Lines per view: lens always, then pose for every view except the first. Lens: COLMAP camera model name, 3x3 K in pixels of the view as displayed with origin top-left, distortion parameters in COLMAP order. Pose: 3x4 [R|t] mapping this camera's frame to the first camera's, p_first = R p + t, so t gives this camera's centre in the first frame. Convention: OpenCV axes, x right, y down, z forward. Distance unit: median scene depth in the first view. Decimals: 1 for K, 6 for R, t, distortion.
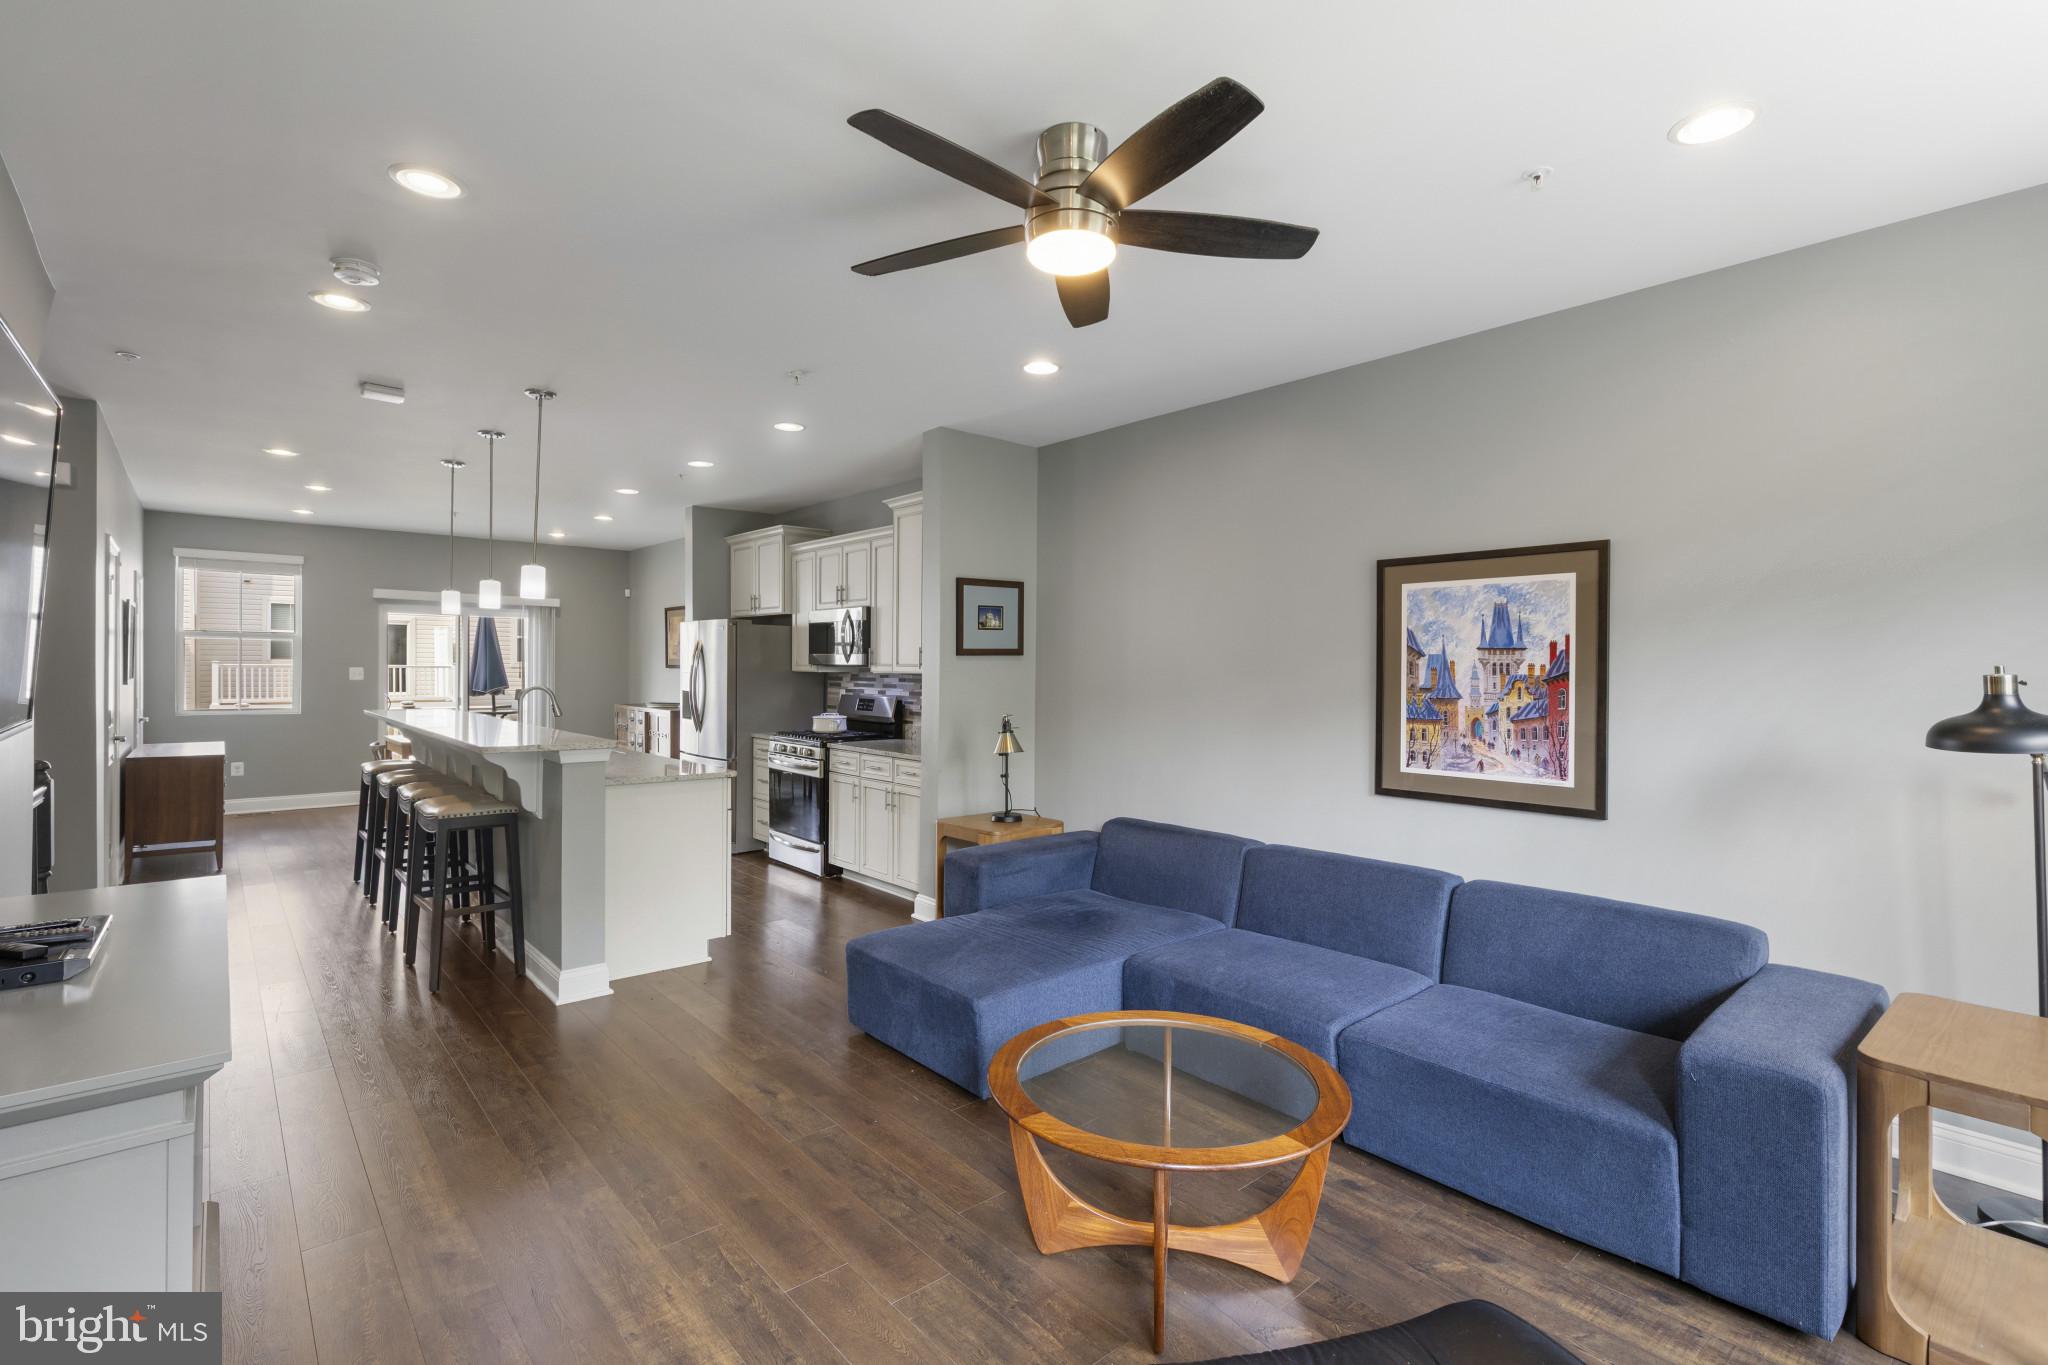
lens RADIAL K [[935.9, 0, 1023.1], [0, 935.9, 677.0], [0, 0, 1]] dist [0.001643, 0.000176]
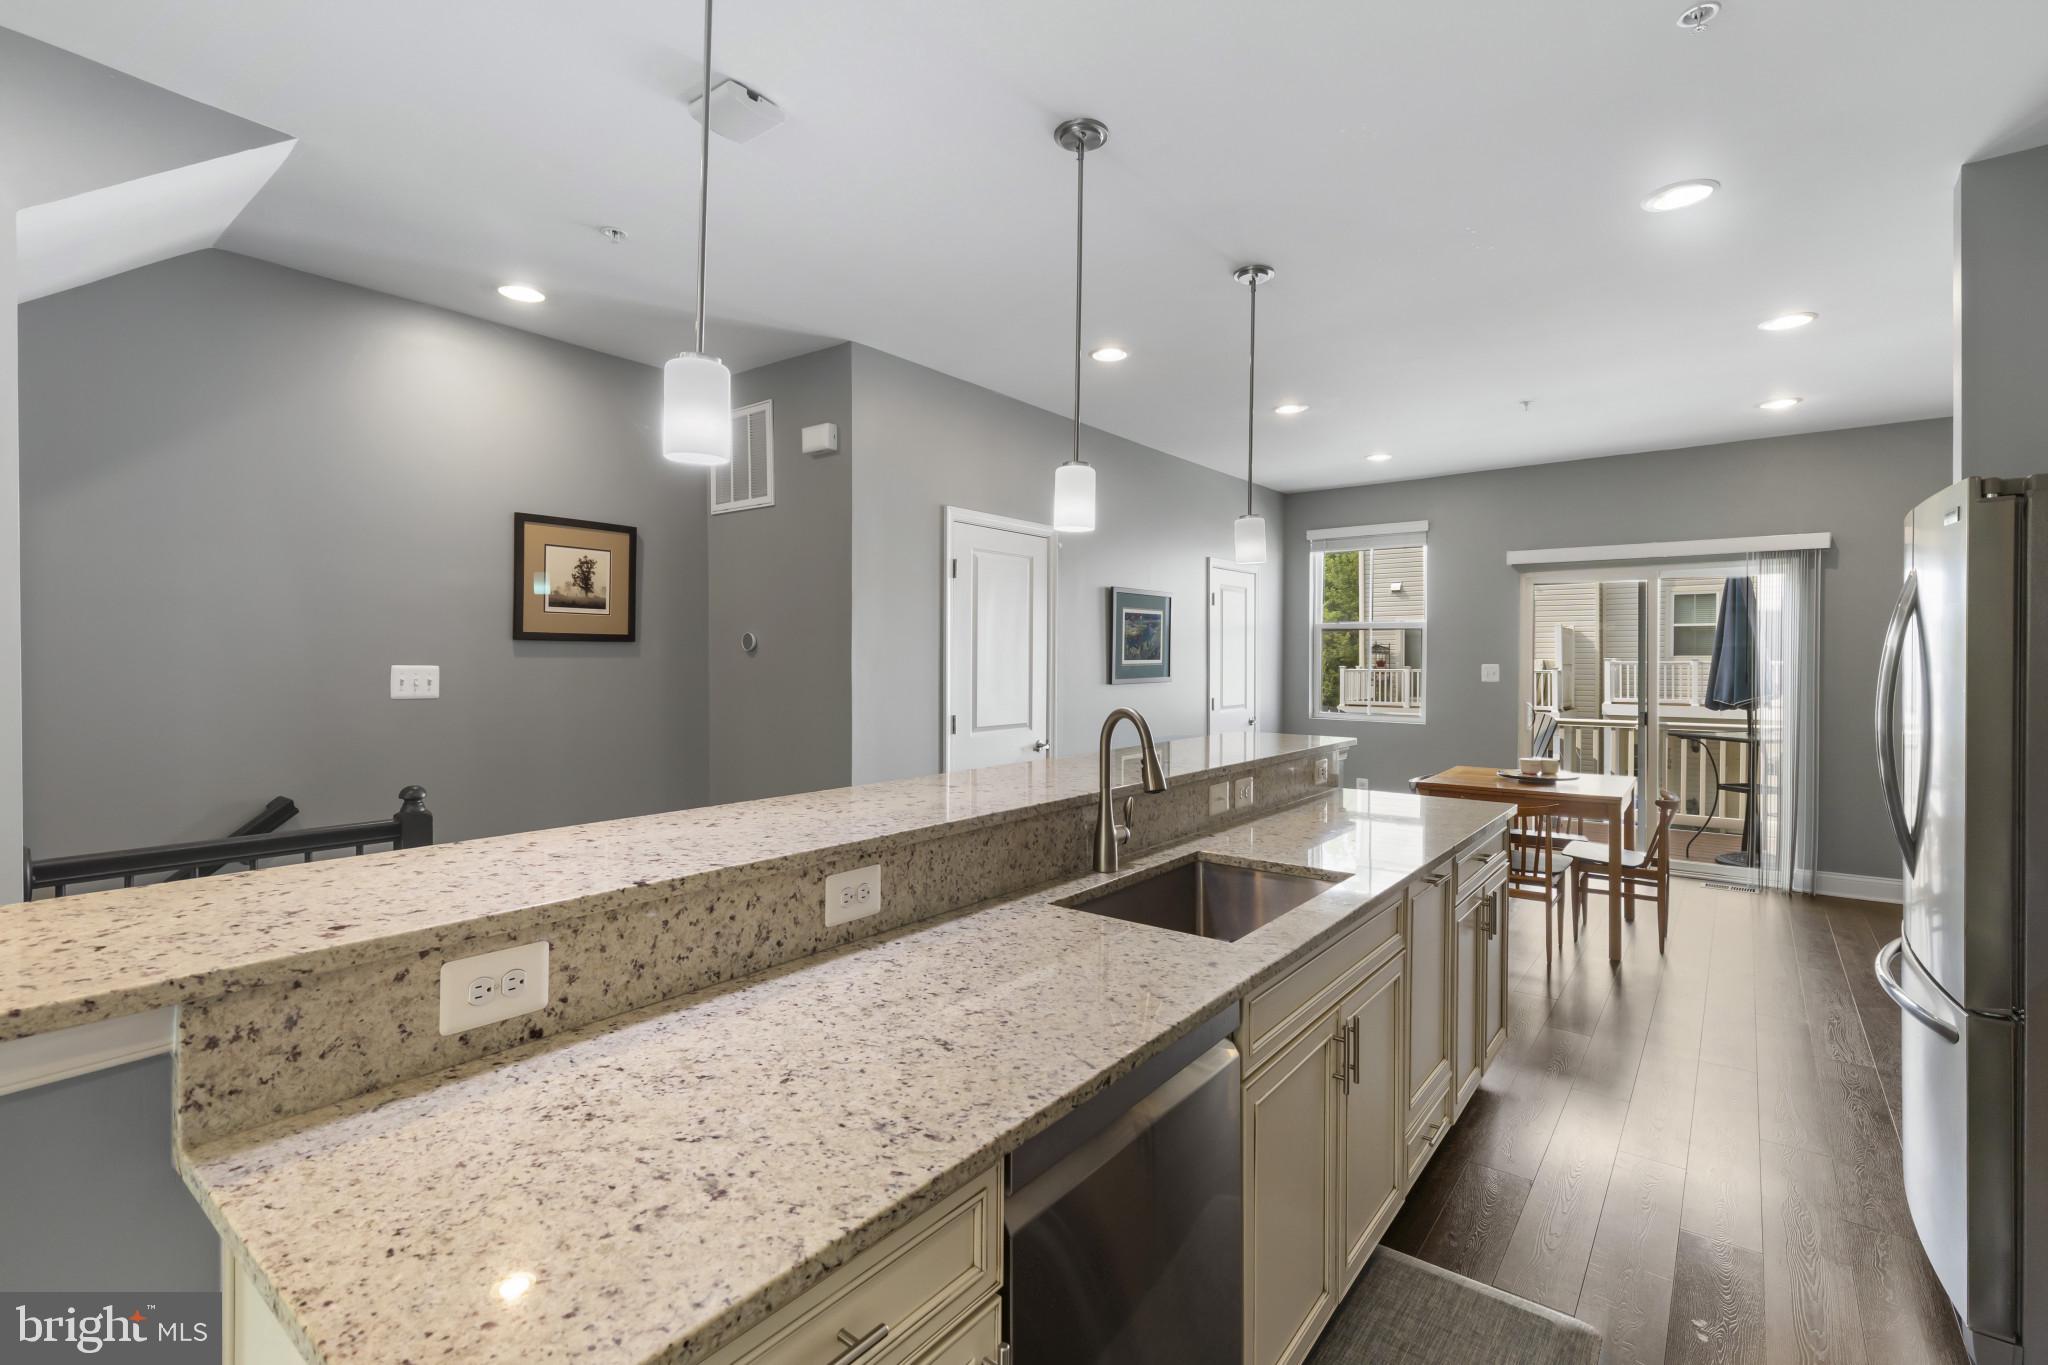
lens RADIAL K [[935.9, 0, 1019.6], [0, 935.9, 673.1], [0, 0, 1]] dist [0.001643, 0.000176]
pose [[0.196830, 0.003871, -0.980430, -0.076816], [-0.004939, 0.999983, 0.002957, -0.003728], [0.980425, 0.004260, 0.196846, 0.491131]]
